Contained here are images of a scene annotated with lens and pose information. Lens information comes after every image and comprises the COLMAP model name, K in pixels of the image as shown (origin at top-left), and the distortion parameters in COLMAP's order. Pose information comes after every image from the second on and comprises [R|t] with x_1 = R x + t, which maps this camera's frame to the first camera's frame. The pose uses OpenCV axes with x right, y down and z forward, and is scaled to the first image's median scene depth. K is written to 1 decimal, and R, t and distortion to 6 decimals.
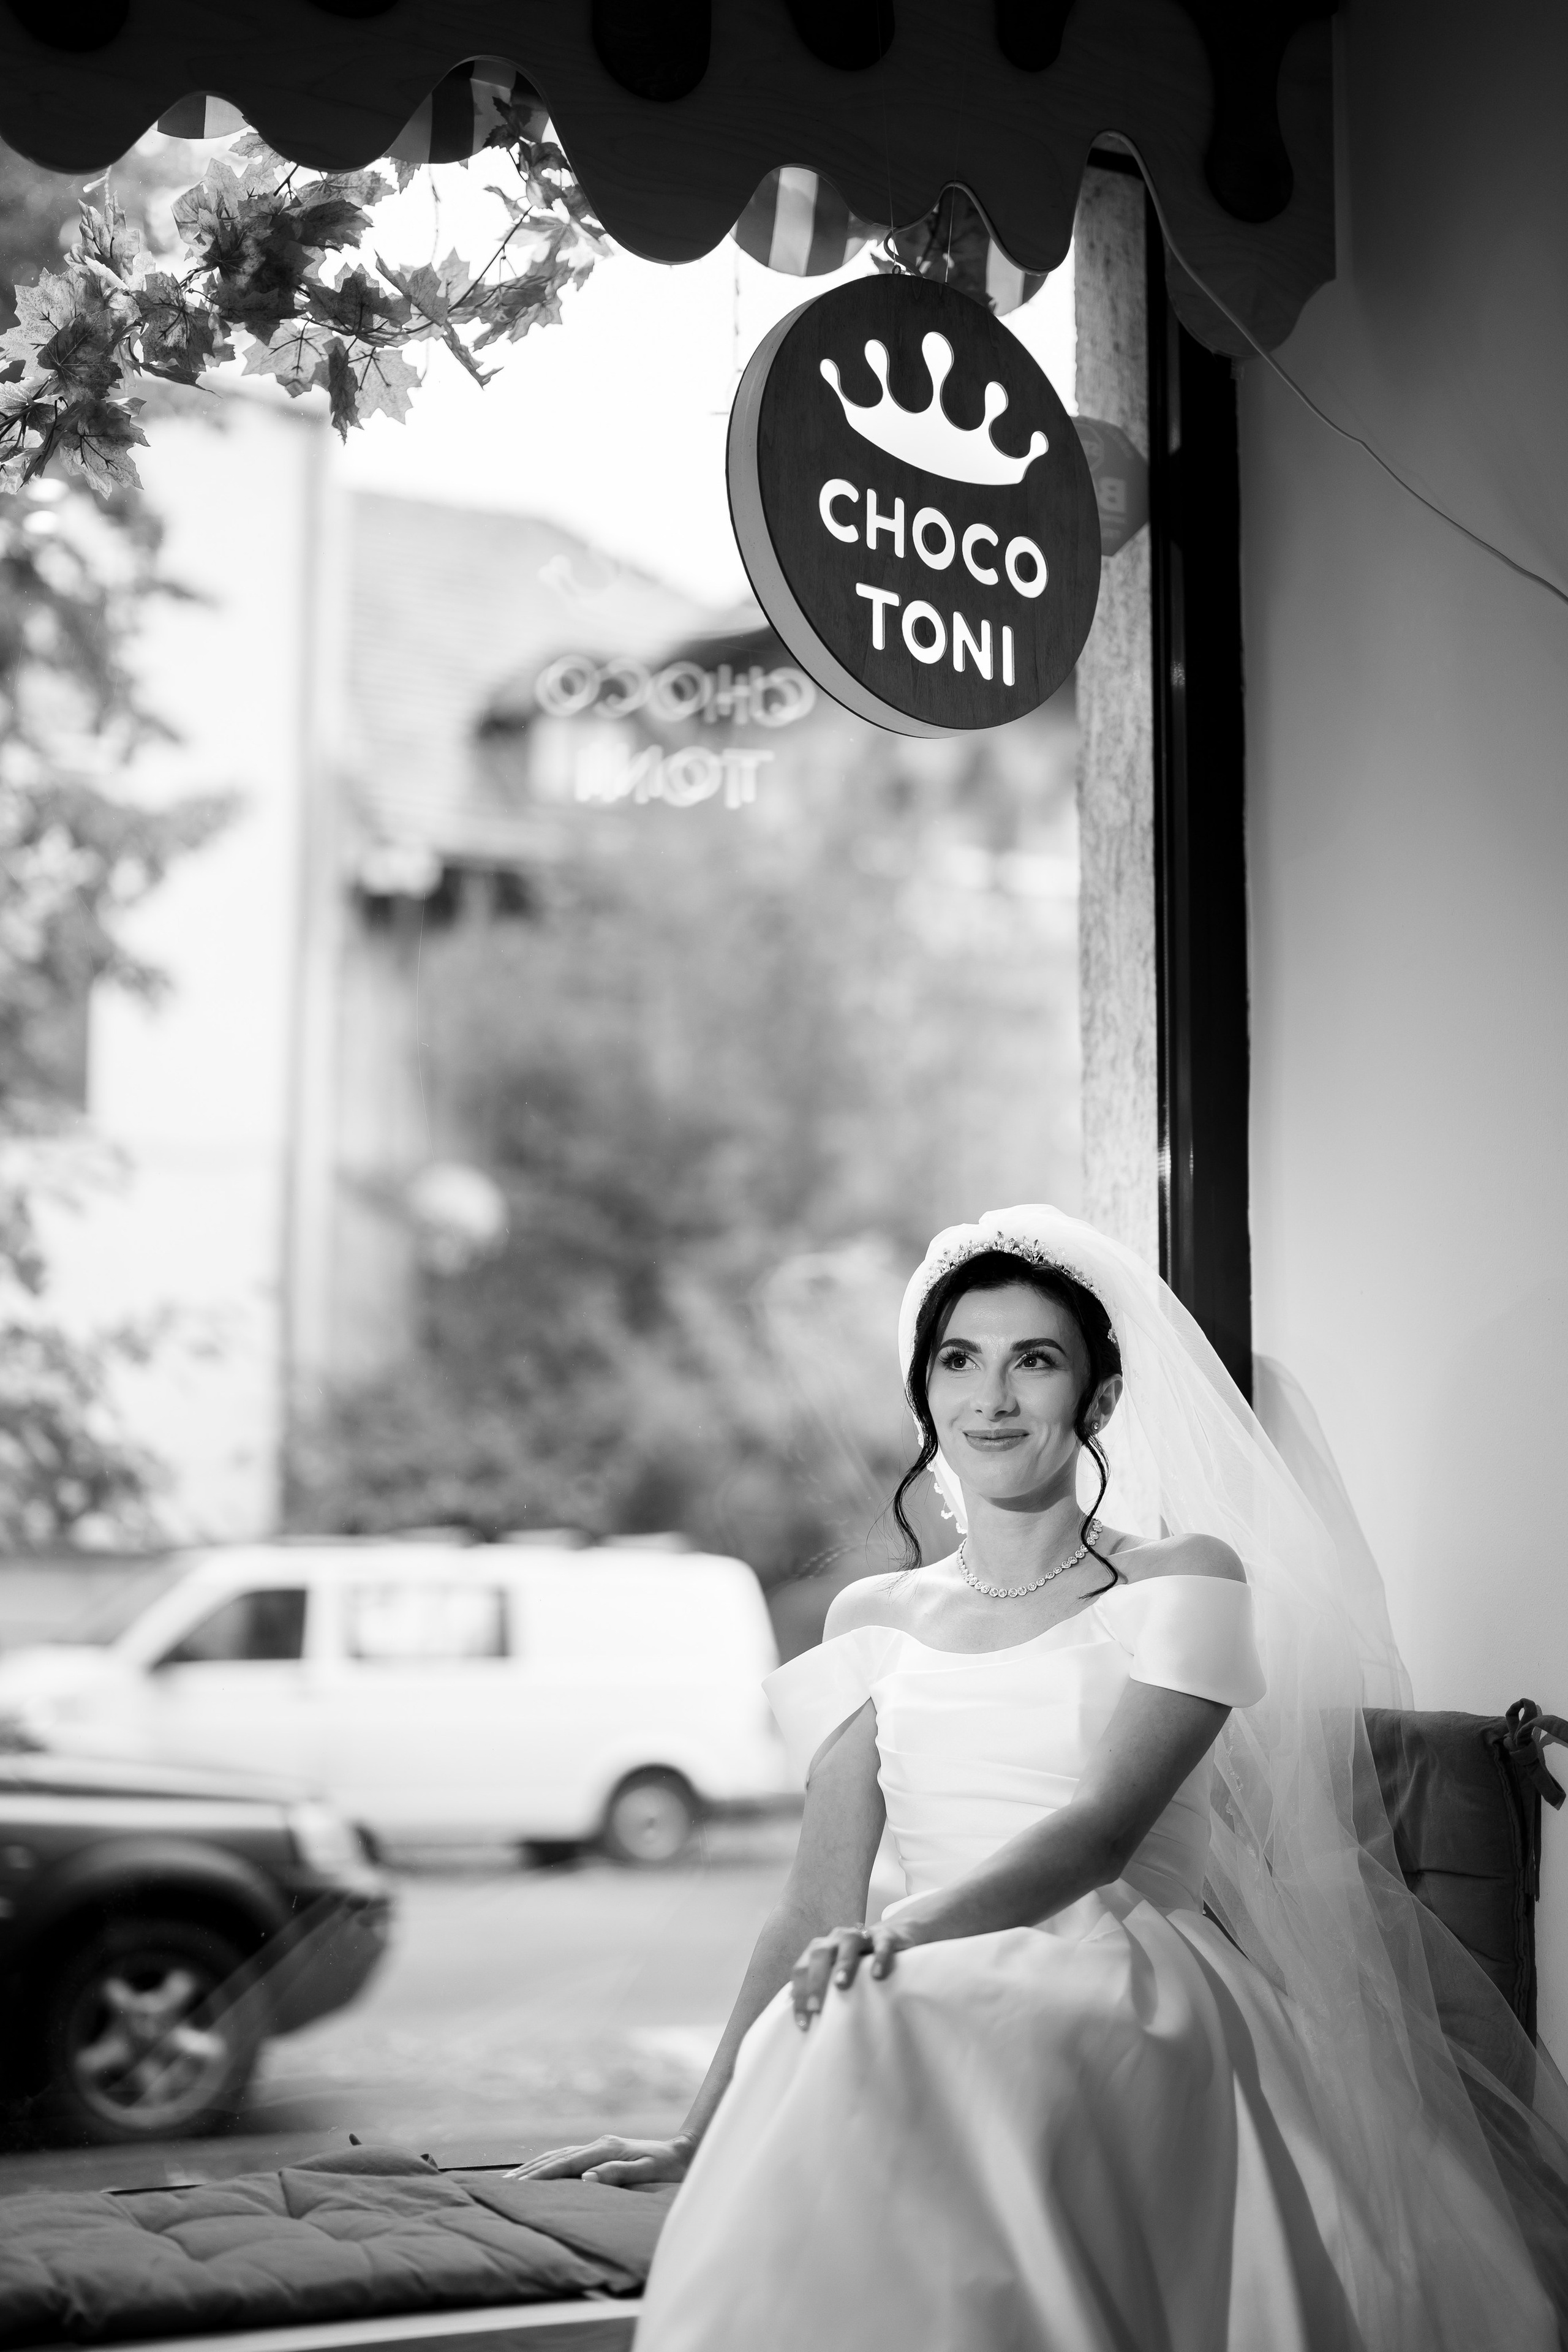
lens RADIAL K [[3332.4, 0, 784.9], [0, 3332.4, 1122.7], [0, 0, 1]] dist [-0.151372, 1.036826]
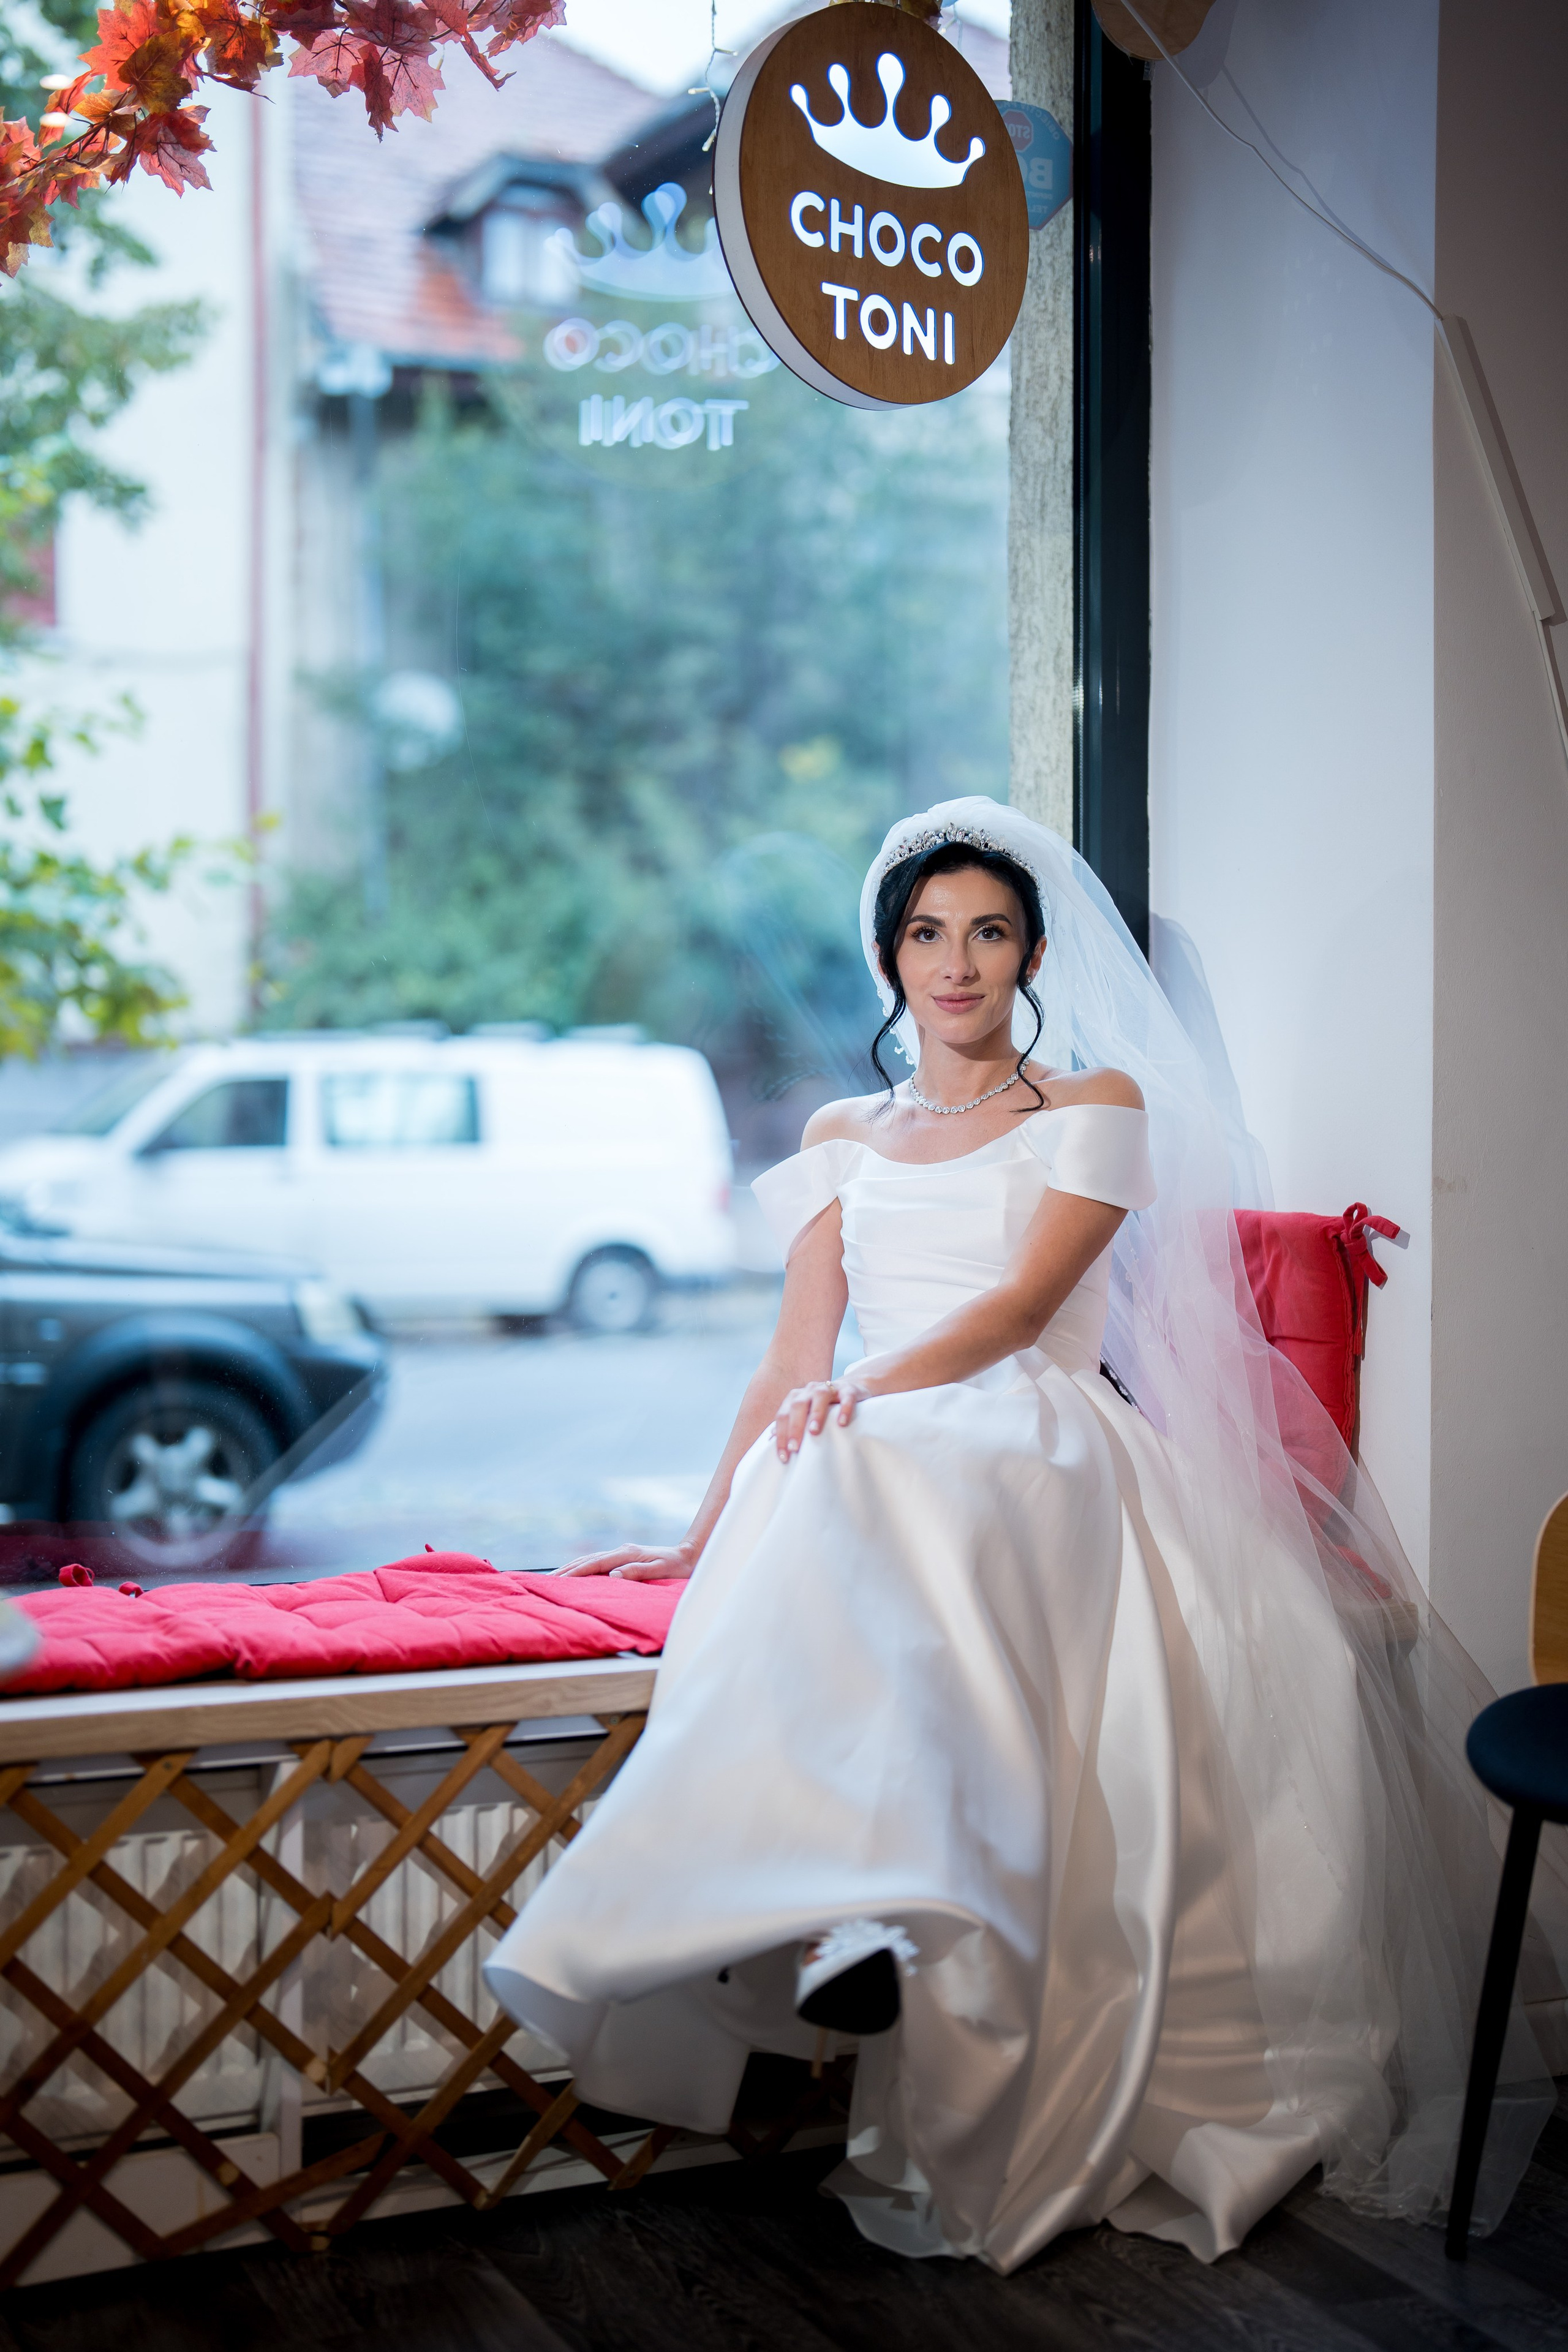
lens RADIAL K [[3332.4, 0, 784.9], [0, 3332.4, 1122.7], [0, 0, 1]] dist [-0.151372, 1.036826]
pose [[0.999852, -0.004545, 0.016578, -0.011019], [0.001889, 0.987622, 0.156841, -0.043724], [-0.017086, -0.156786, 0.987485, -0.188795]]
